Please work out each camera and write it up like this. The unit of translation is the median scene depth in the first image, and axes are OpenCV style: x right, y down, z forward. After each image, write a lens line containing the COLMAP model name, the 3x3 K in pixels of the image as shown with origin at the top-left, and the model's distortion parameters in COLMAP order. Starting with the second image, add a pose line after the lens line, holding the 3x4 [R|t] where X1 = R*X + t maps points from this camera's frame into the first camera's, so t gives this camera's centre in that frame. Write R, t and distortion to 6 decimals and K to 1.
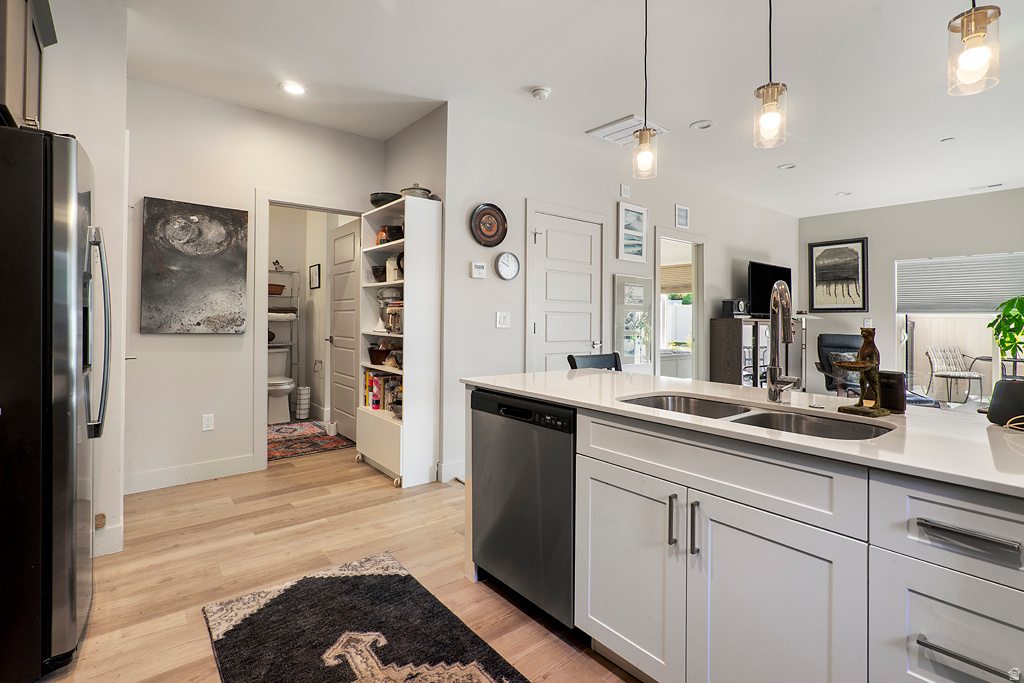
lens RADIAL K [[479.4, 0, 506.1], [0, 479.4, 311.6], [0, 0, 1]] dist [0.002132, 0.000104]
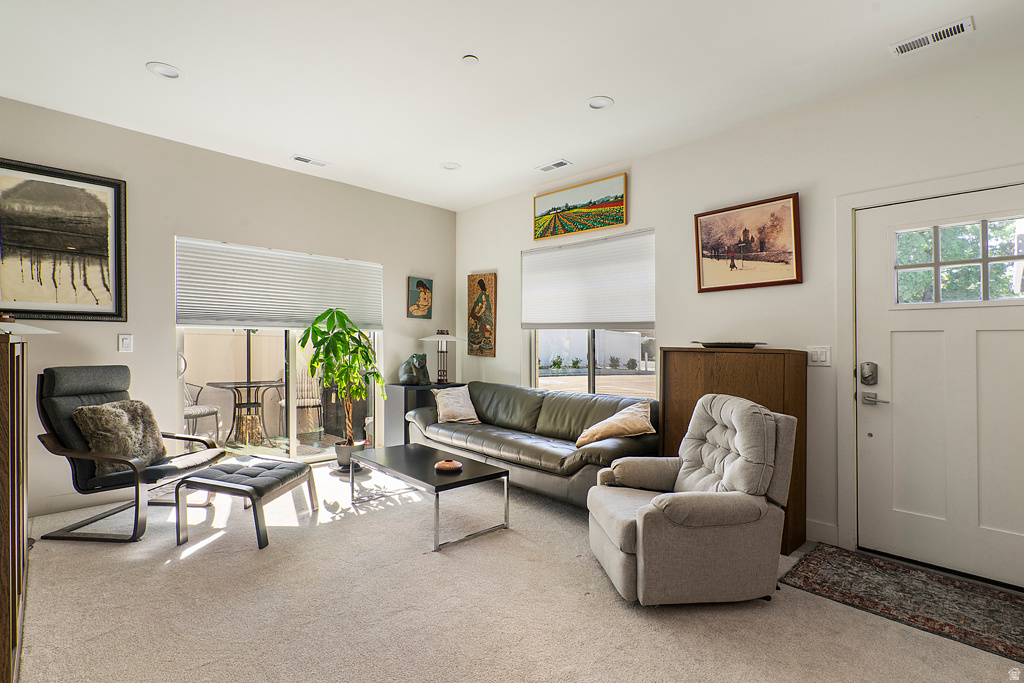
lens RADIAL K [[483.2, 0, 512.0], [0, 483.2, 341.5], [0, 0, 1]] dist [0.000226, 0.000046]
pose [[-0.093769, -0.007818, 0.995563, 0.176137], [-0.027315, 0.999613, 0.005277, 0.008494], [-0.995219, -0.026699, -0.093946, 0.618144]]
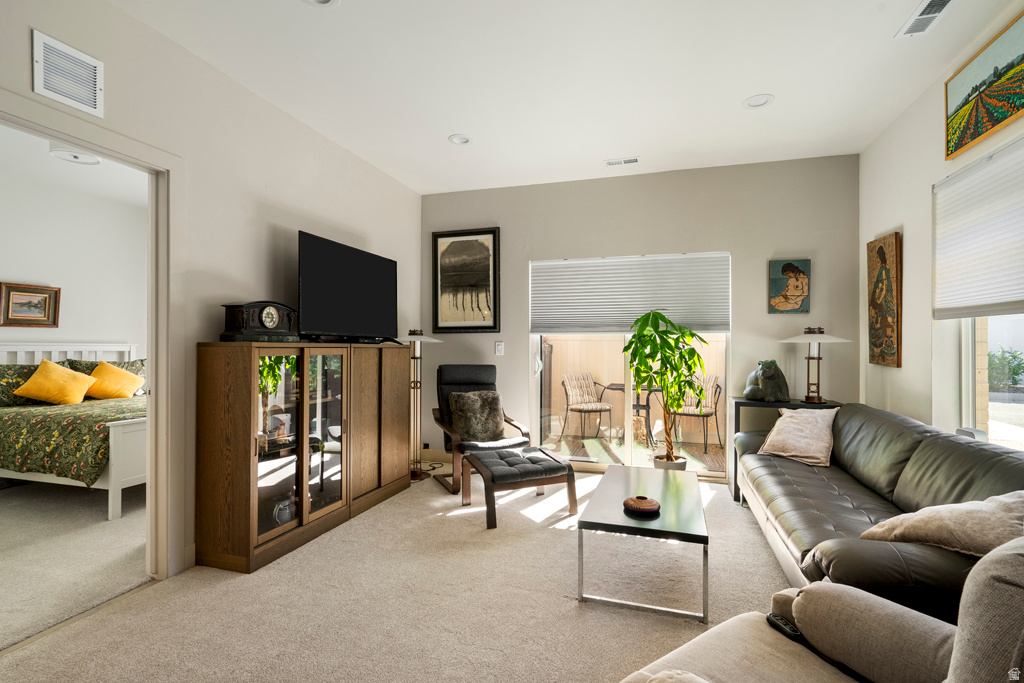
lens RADIAL K [[482.0, 0, 510.1], [0, 482.0, 347.6], [0, 0, 1]] dist [0.002163, 0.000594]
pose [[0.824875, -0.012547, 0.565176, 0.359315], [-0.000137, 0.999749, 0.022393, 0.007750], [-0.565316, -0.018549, 0.824666, 0.397690]]
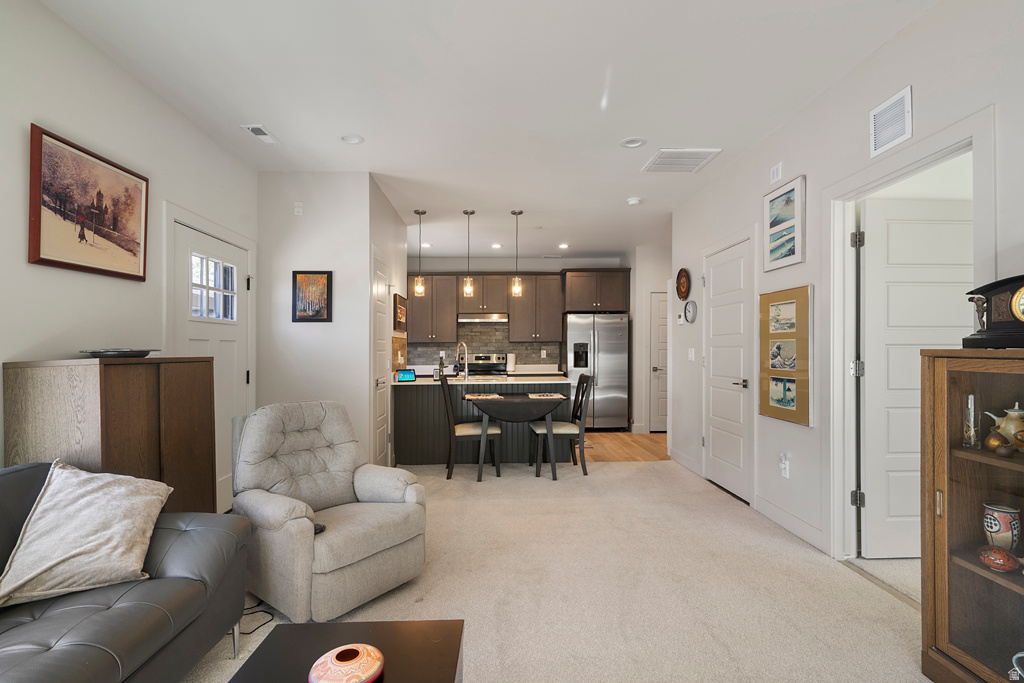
lens RADIAL K [[483.2, 0, 512.0], [0, 483.2, 341.5], [0, 0, 1]] dist [0.000226, 0.000046]
pose [[-0.584873, -0.022424, -0.810815, 0.754571], [0.008093, 0.999407, -0.033478, 0.013626], [0.811084, -0.026142, -0.584345, 0.785263]]
